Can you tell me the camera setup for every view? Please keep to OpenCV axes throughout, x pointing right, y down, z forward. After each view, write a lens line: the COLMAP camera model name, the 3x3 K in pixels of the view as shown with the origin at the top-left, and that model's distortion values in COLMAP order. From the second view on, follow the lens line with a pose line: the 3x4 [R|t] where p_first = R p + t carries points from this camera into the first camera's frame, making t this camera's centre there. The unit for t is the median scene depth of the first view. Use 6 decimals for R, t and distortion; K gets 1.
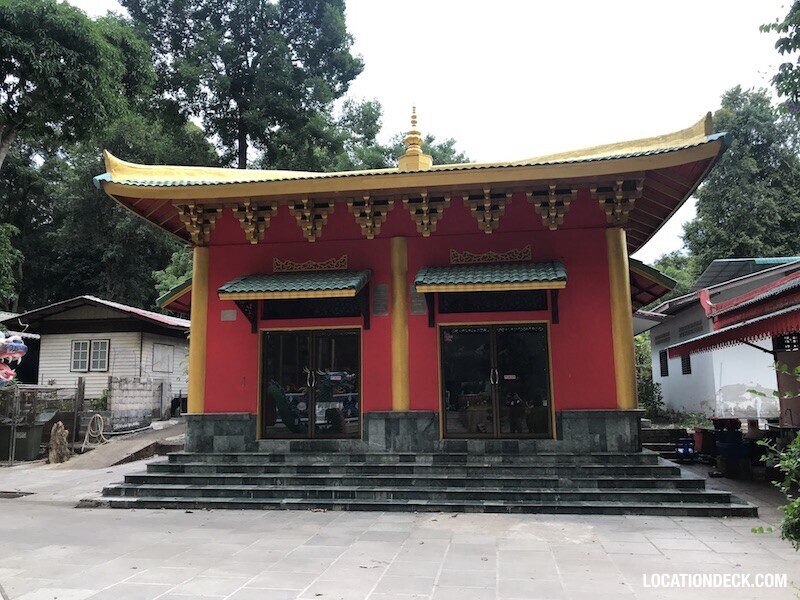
lens RADIAL K [[662.7, 0, 399.0], [0, 662.7, 297.3], [0, 0, 1]] dist [0.002793, 0.009658]
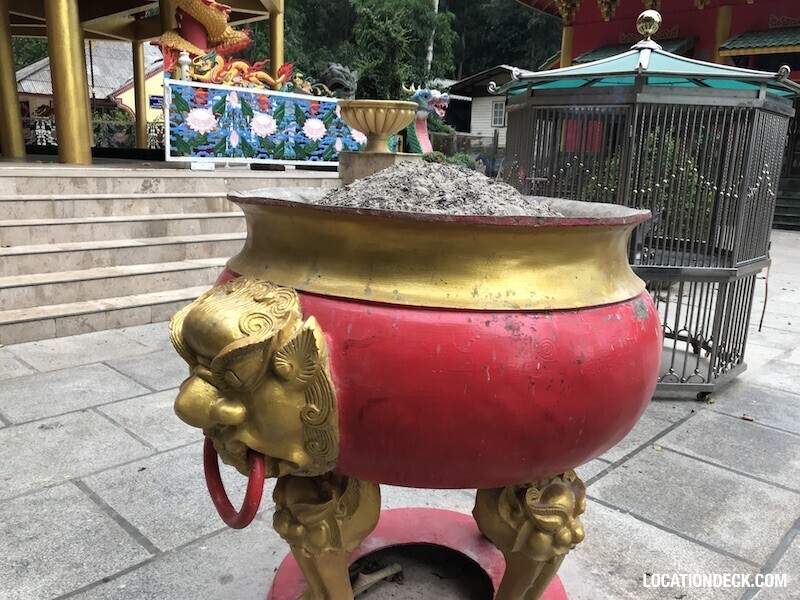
lens RADIAL K [[662.7, 0, 399.0], [0, 662.7, 297.3], [0, 0, 1]] dist [0.002793, 0.009658]
pose [[0.816750, 0.158350, -0.554837, 0.170544], [0.039185, 0.944161, 0.327145, -0.007005], [0.575659, -0.288937, 0.764939, -0.260134]]
